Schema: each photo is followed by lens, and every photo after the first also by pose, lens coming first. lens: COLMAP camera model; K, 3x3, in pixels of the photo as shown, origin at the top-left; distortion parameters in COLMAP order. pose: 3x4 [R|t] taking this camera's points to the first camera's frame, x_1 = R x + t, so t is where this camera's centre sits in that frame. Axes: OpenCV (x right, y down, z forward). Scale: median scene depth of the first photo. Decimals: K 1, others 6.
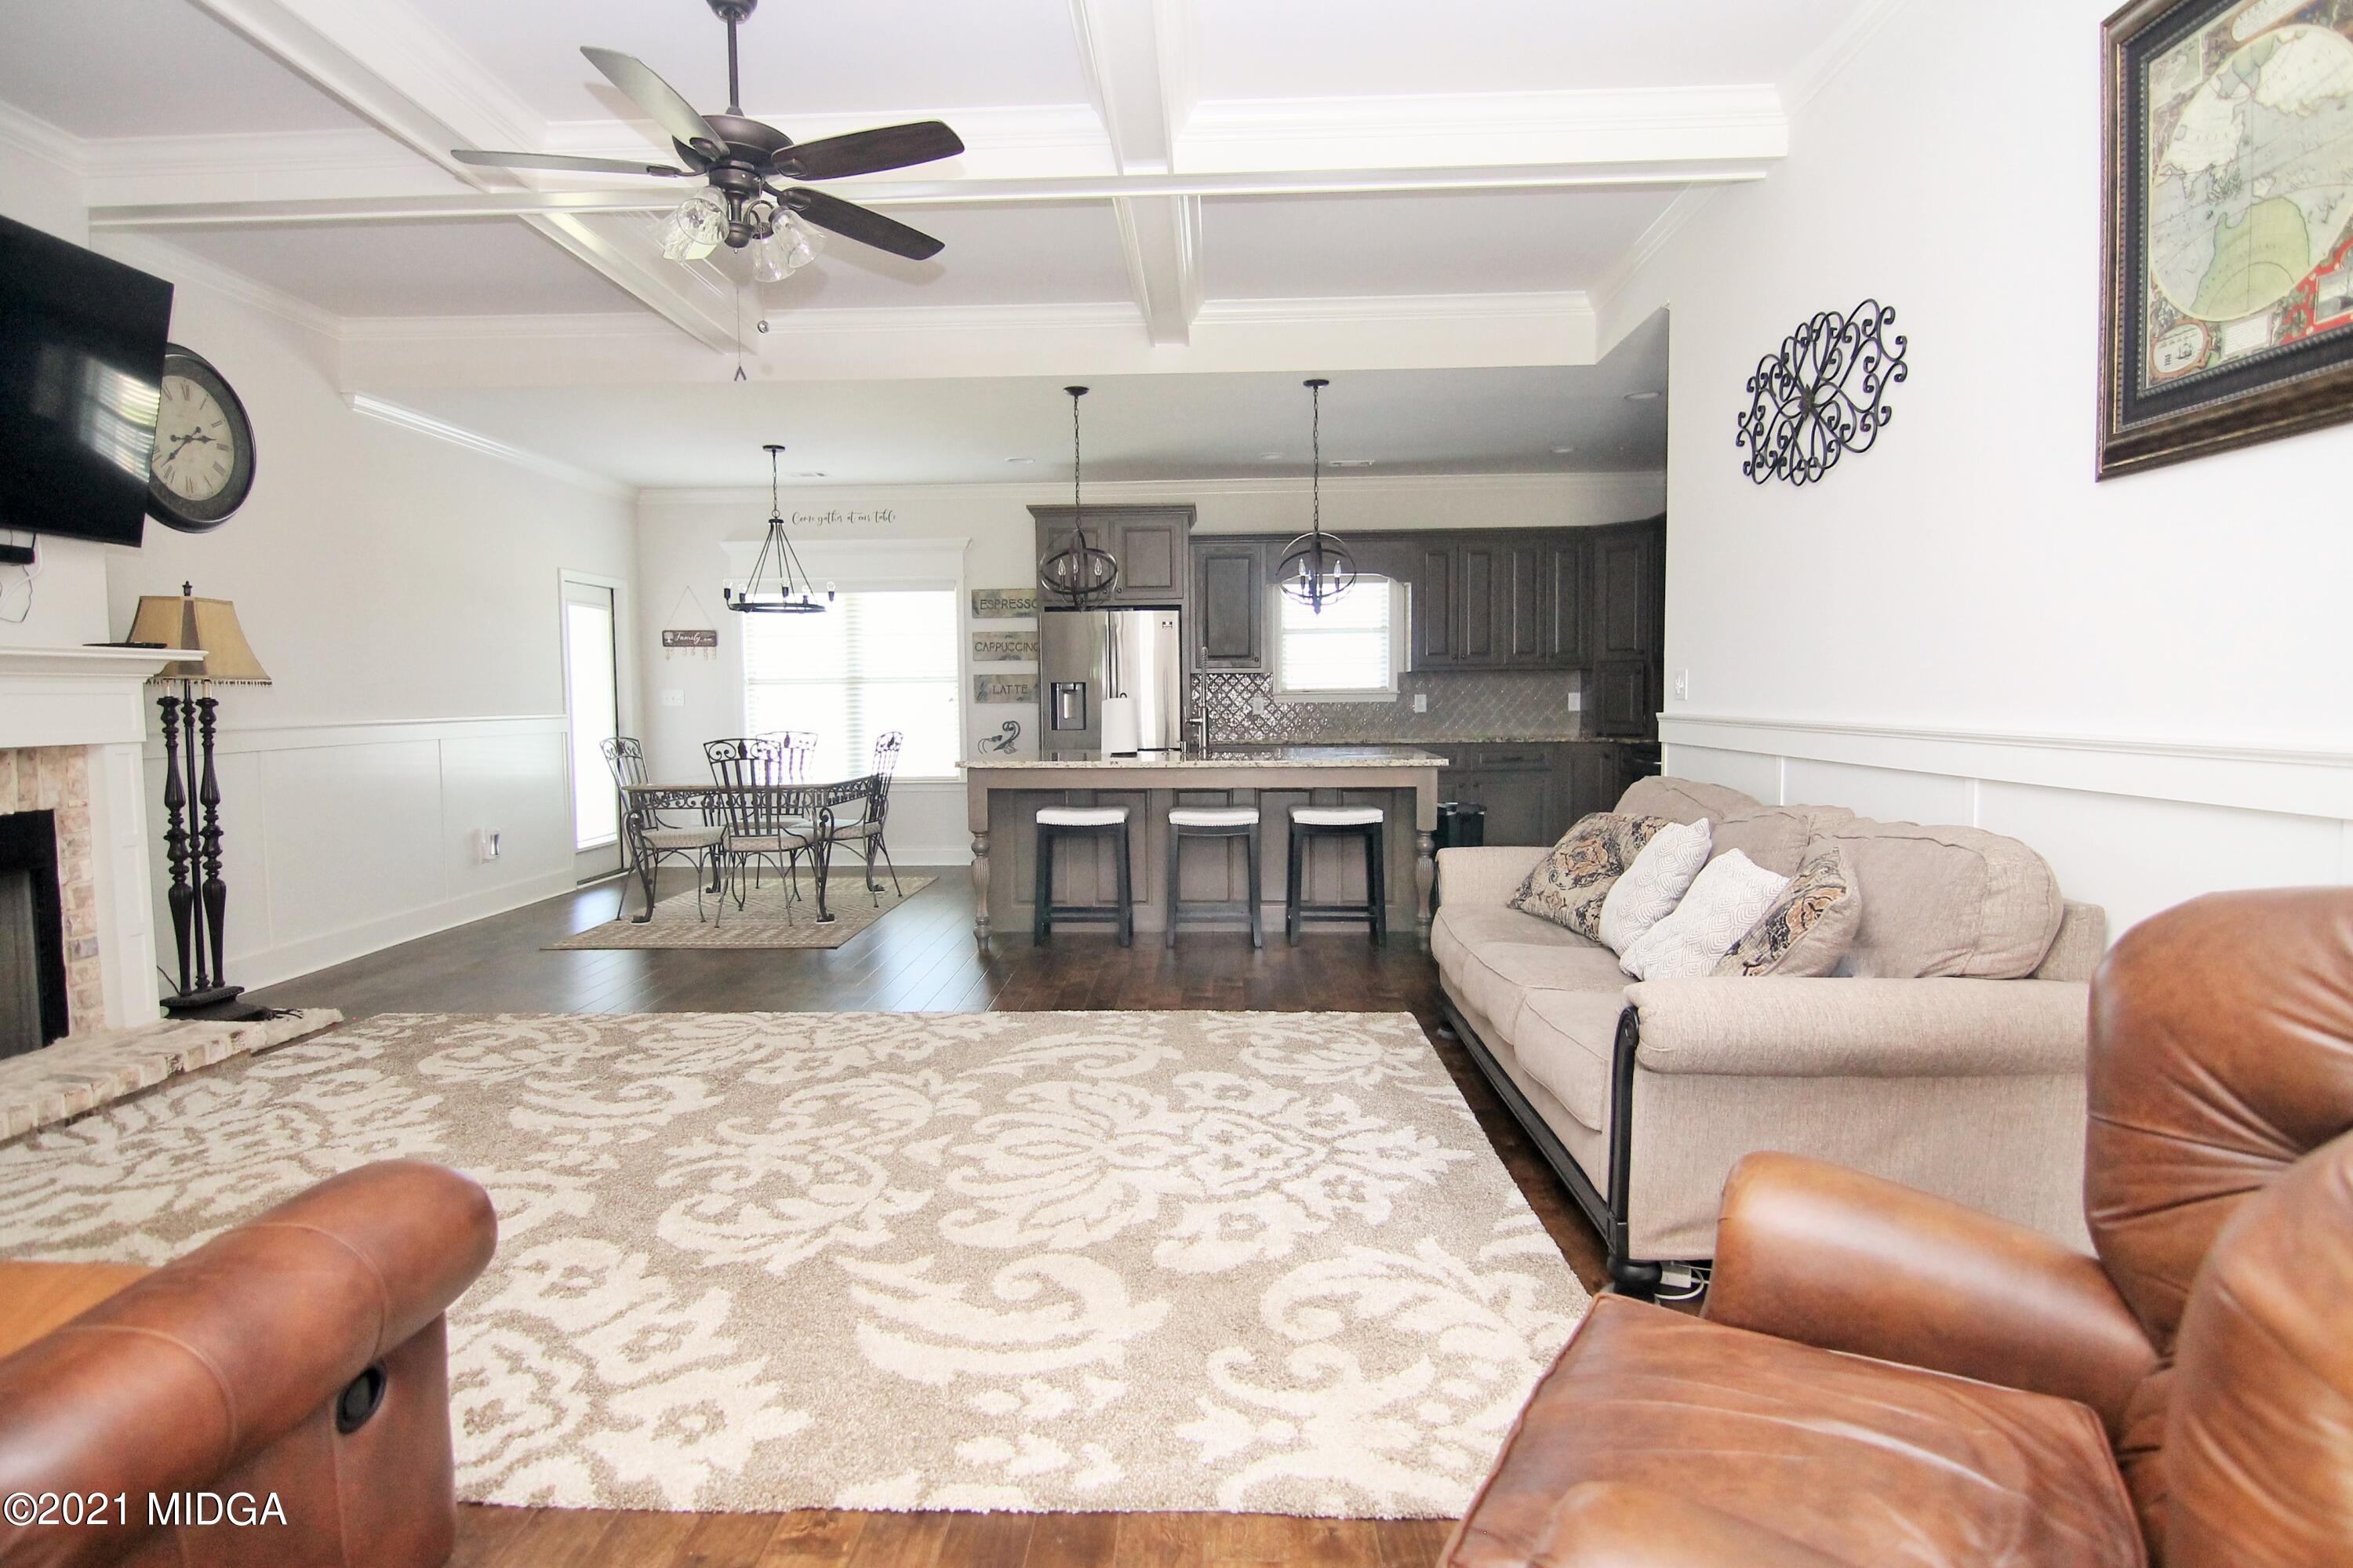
lens RADIAL K [[1234.5, 0, 1173.3], [0, 1234.5, 775.3], [0, 0, 1]] dist [-0.002287, -0.013995]
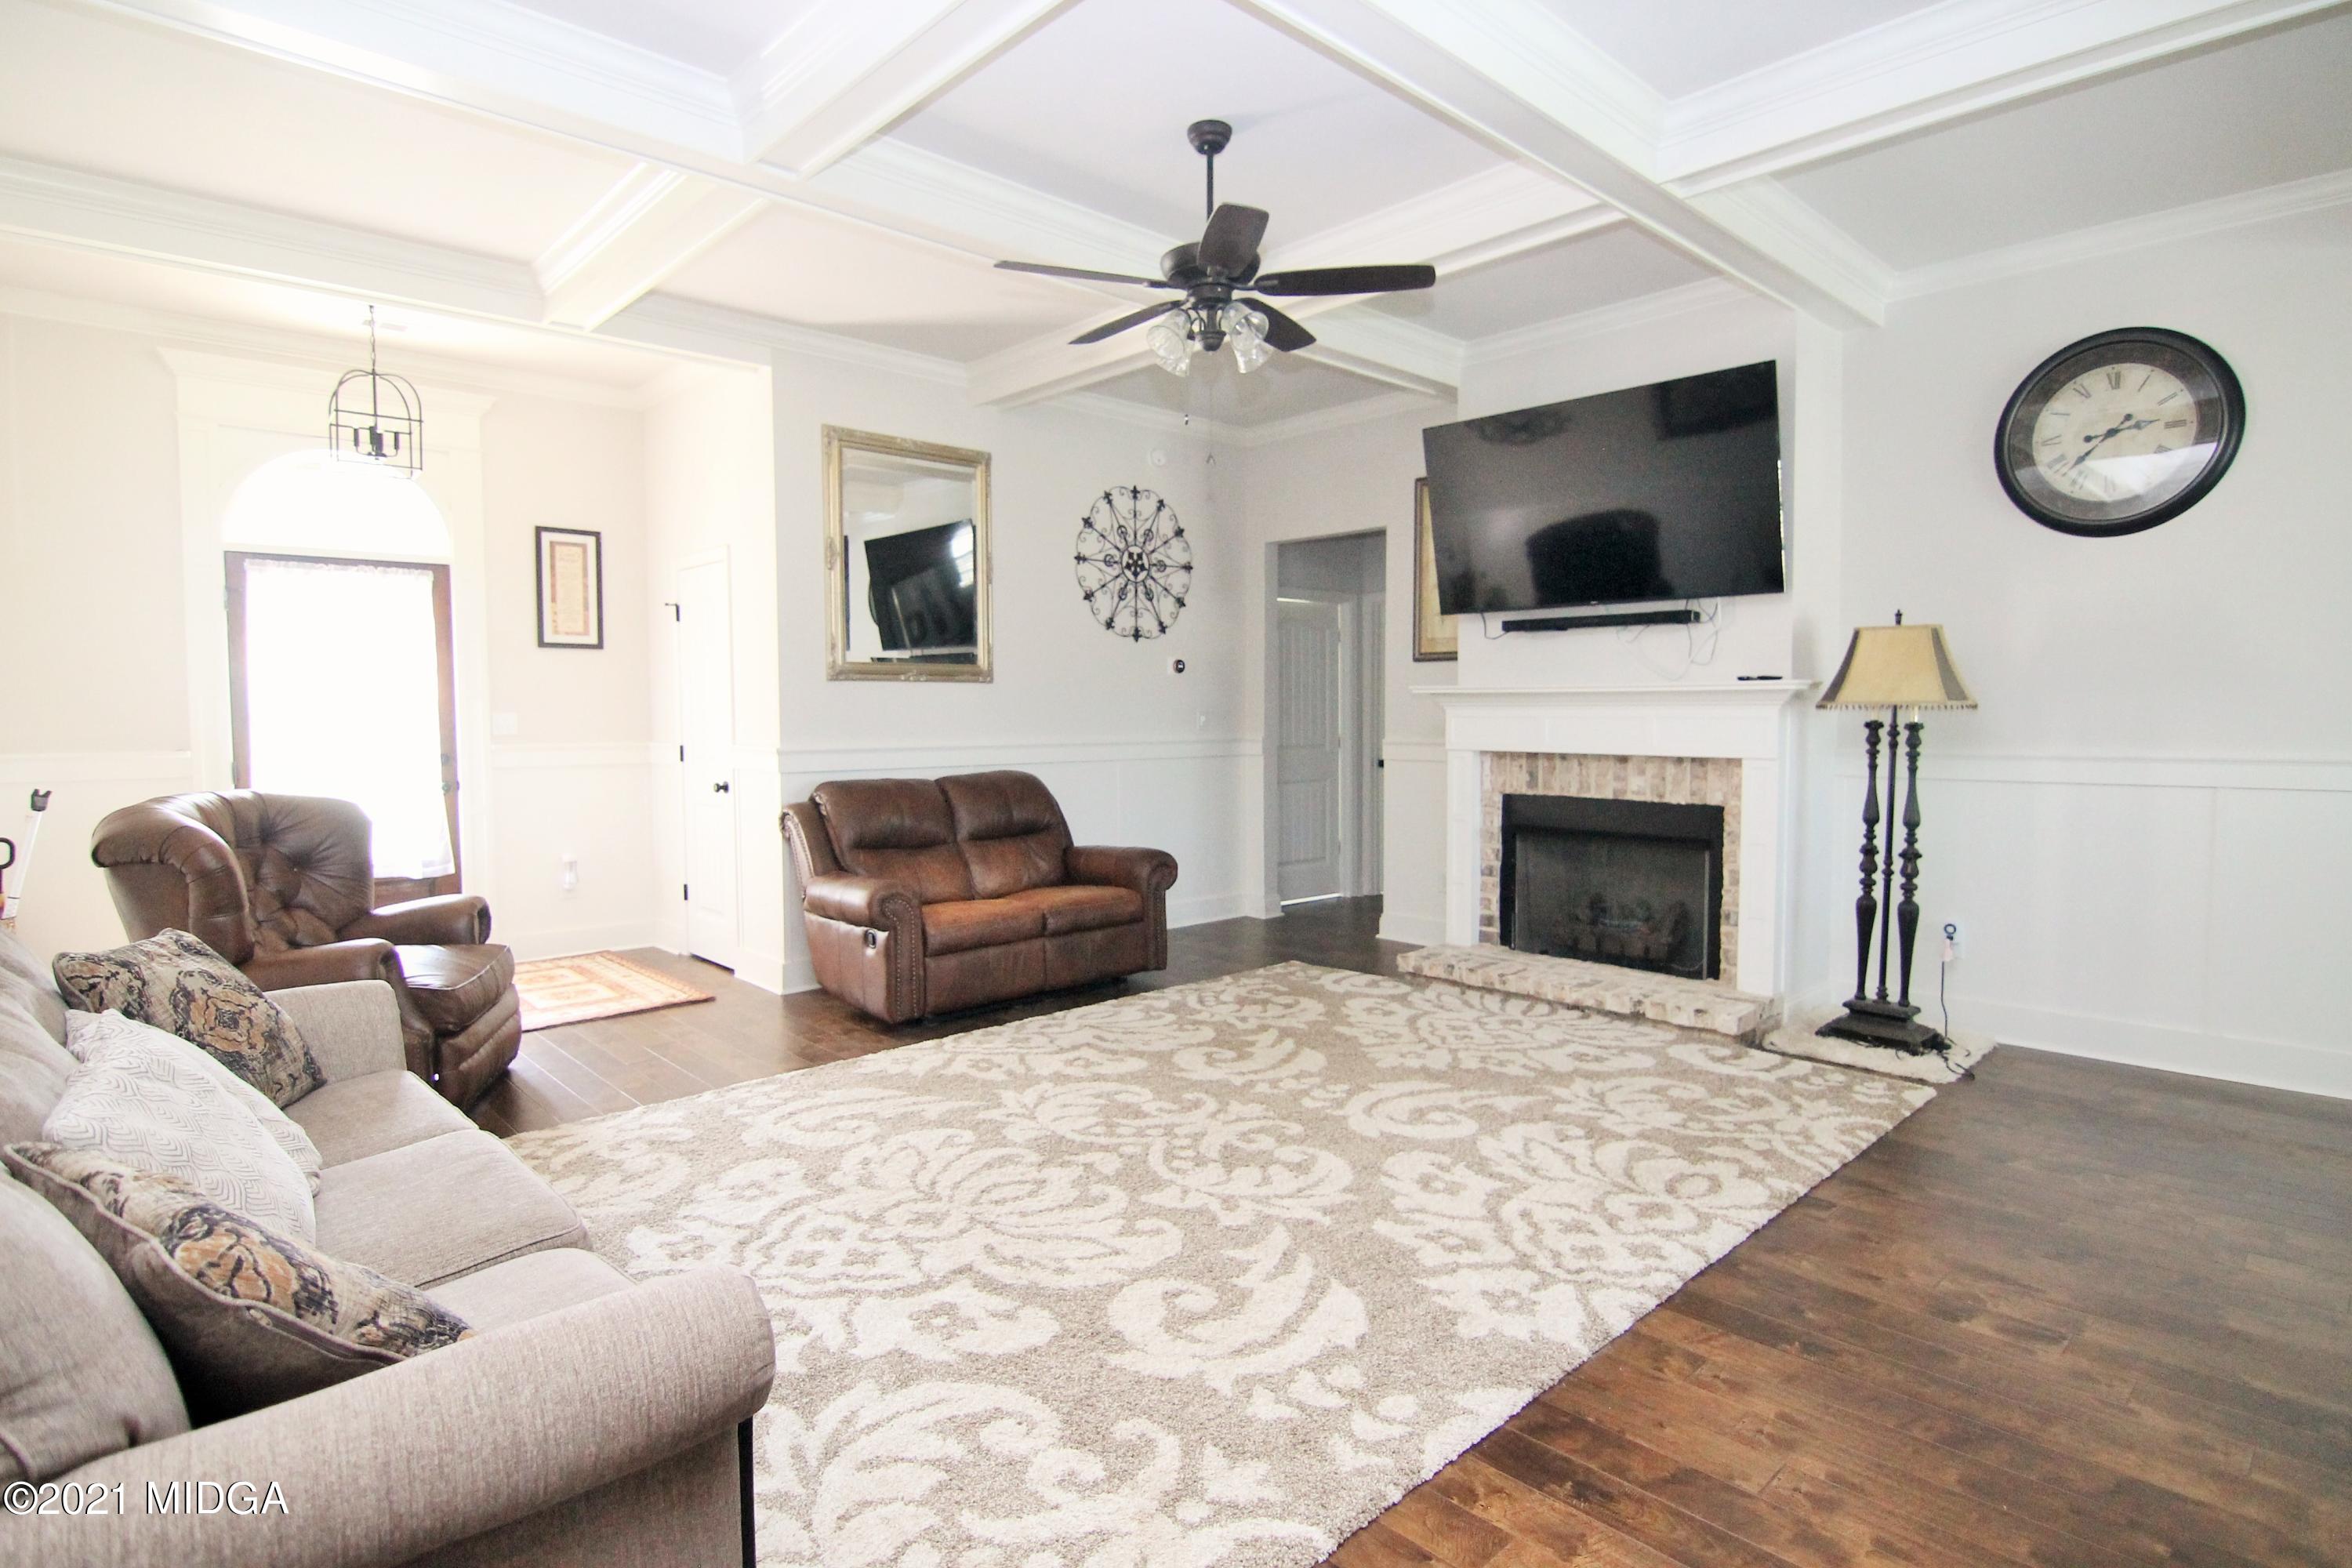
lens RADIAL K [[1203.9, 0, 1168.2], [0, 1203.9, 776.6], [0, 0, 1]] dist [0.000466, -0.016583]
pose [[-0.709277, 0.053117, -0.702926, 0.356797], [-0.033875, 0.993437, 0.109250, -0.108968], [0.704116, 0.101300, -0.702823, 1.305850]]
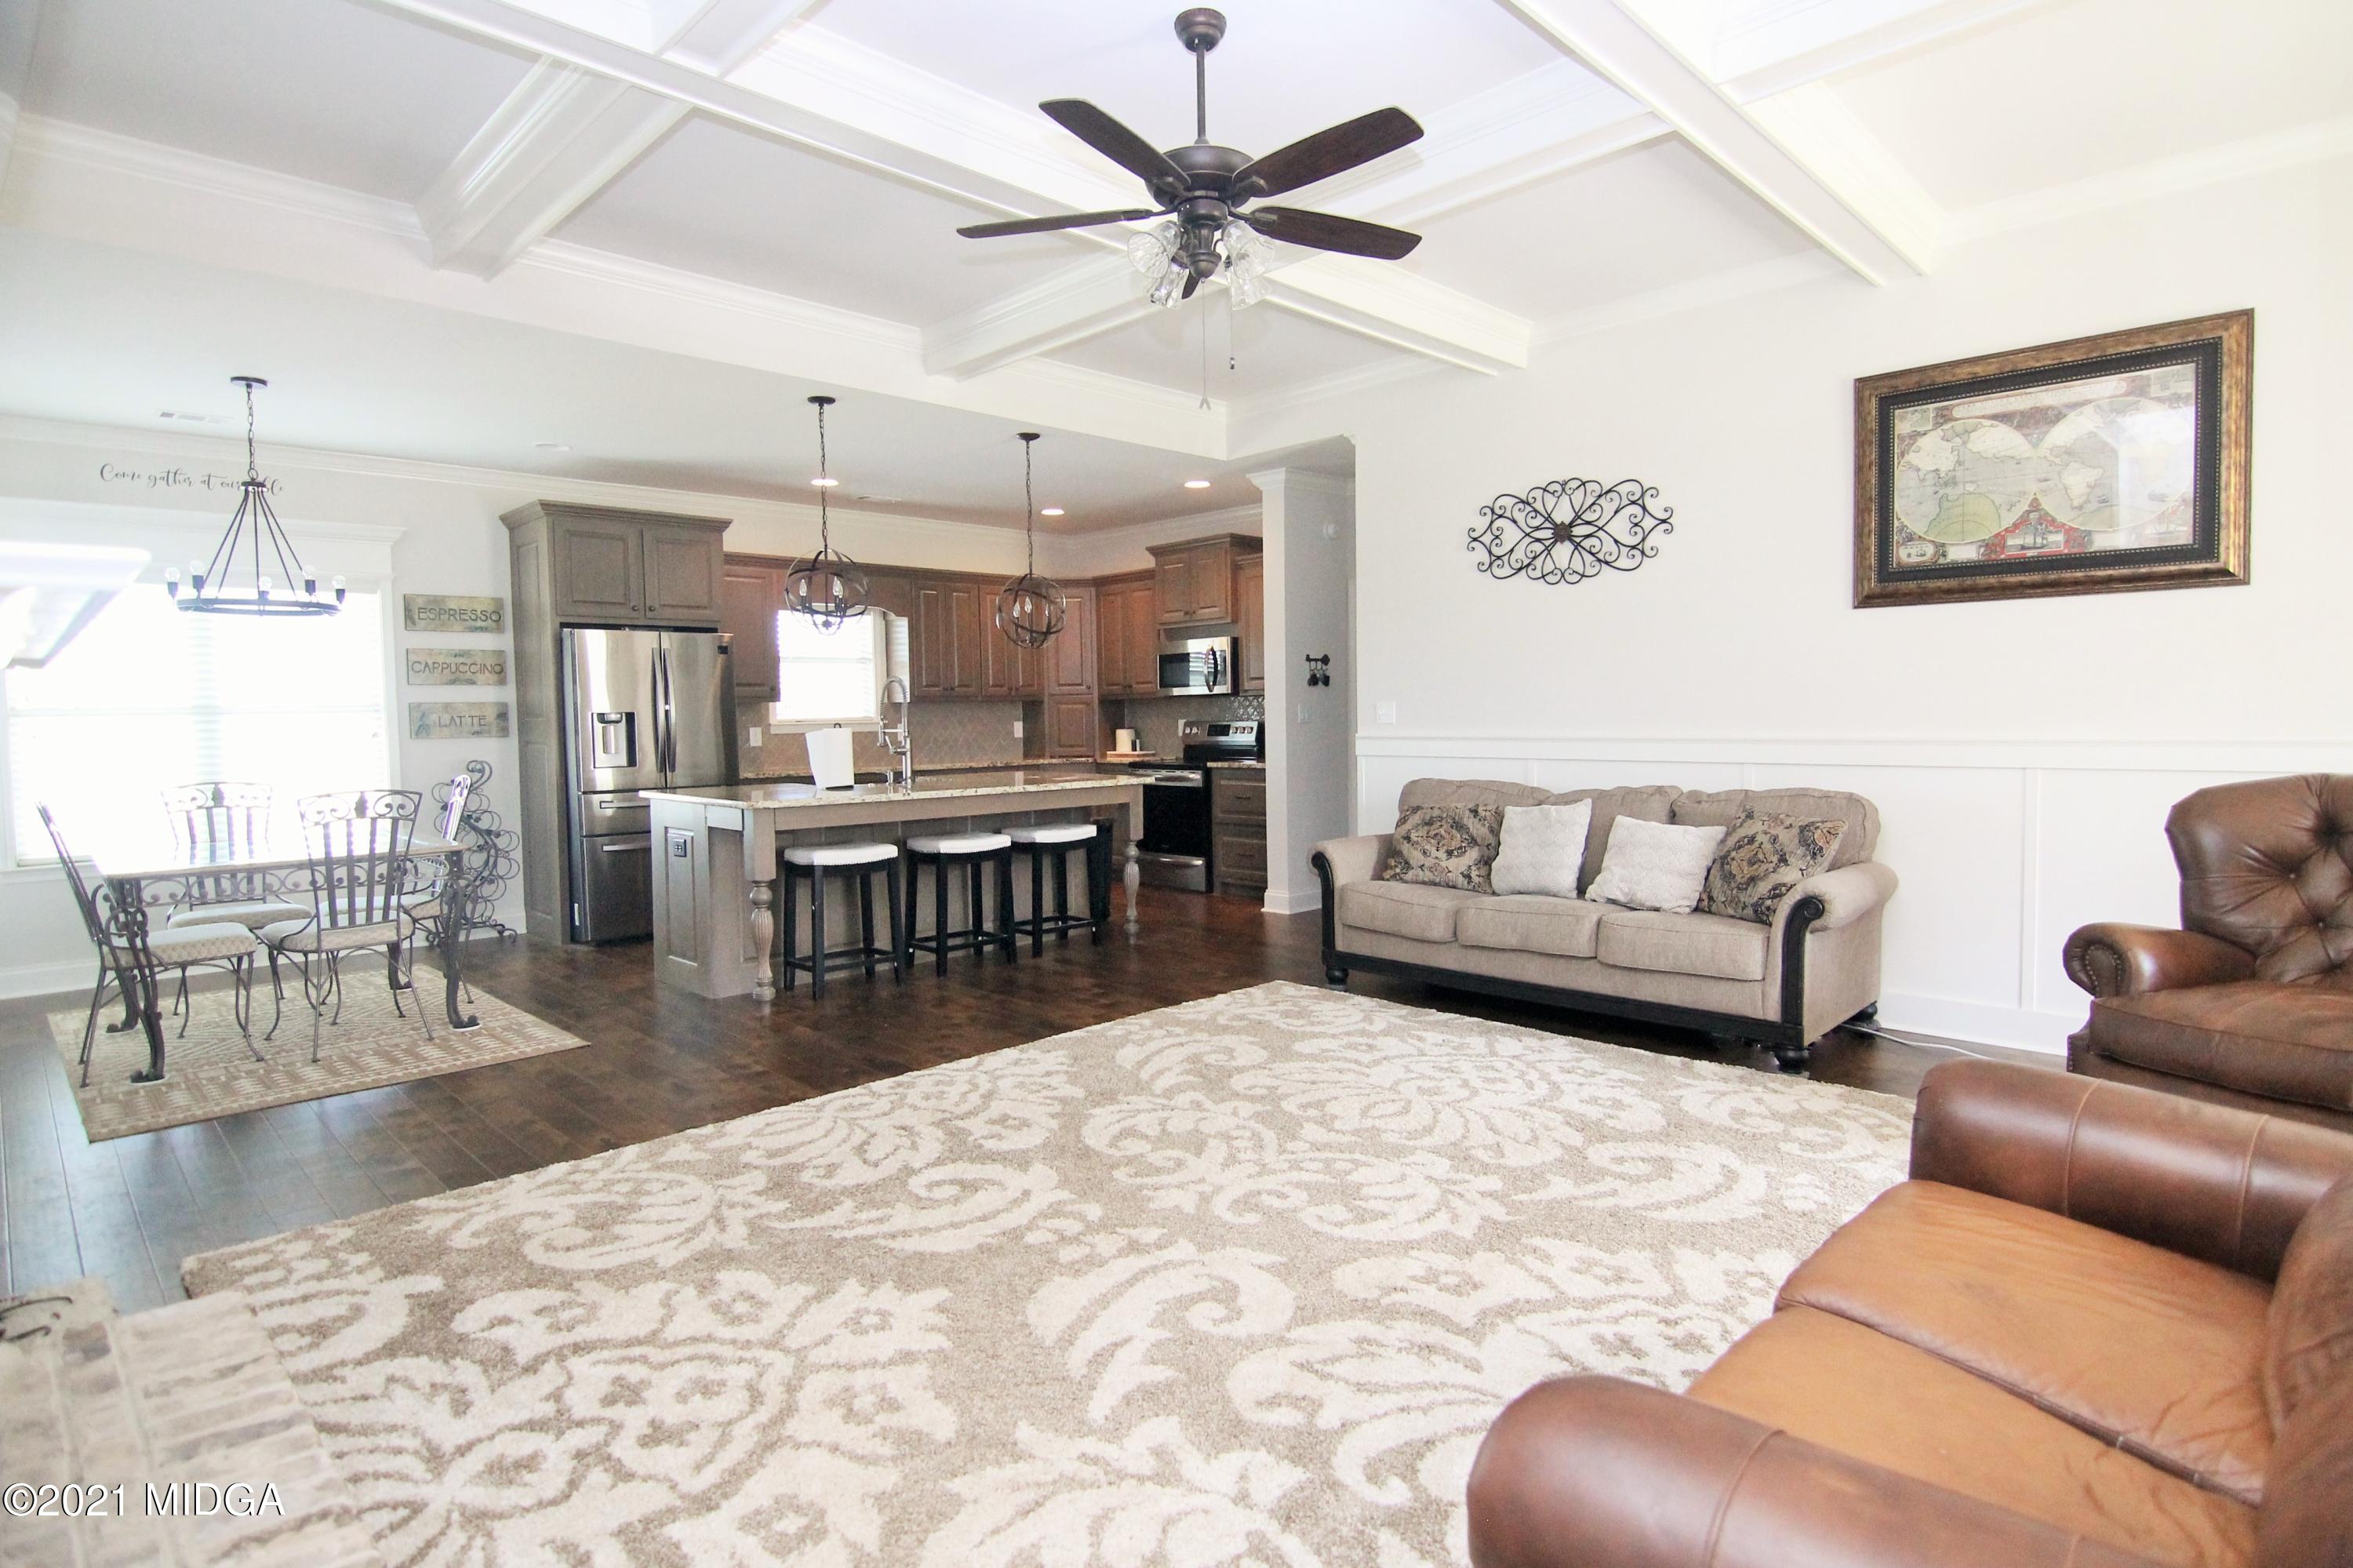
lens RADIAL K [[1216.4, 0, 1172.6], [0, 1216.4, 778.4], [0, 0, 1]] dist [0.002972, -0.025473]
pose [[0.684970, -0.039040, 0.727524, -0.797208], [0.055514, 0.998457, 0.001312, -0.016328], [-0.726453, 0.039489, 0.686081, 0.257096]]
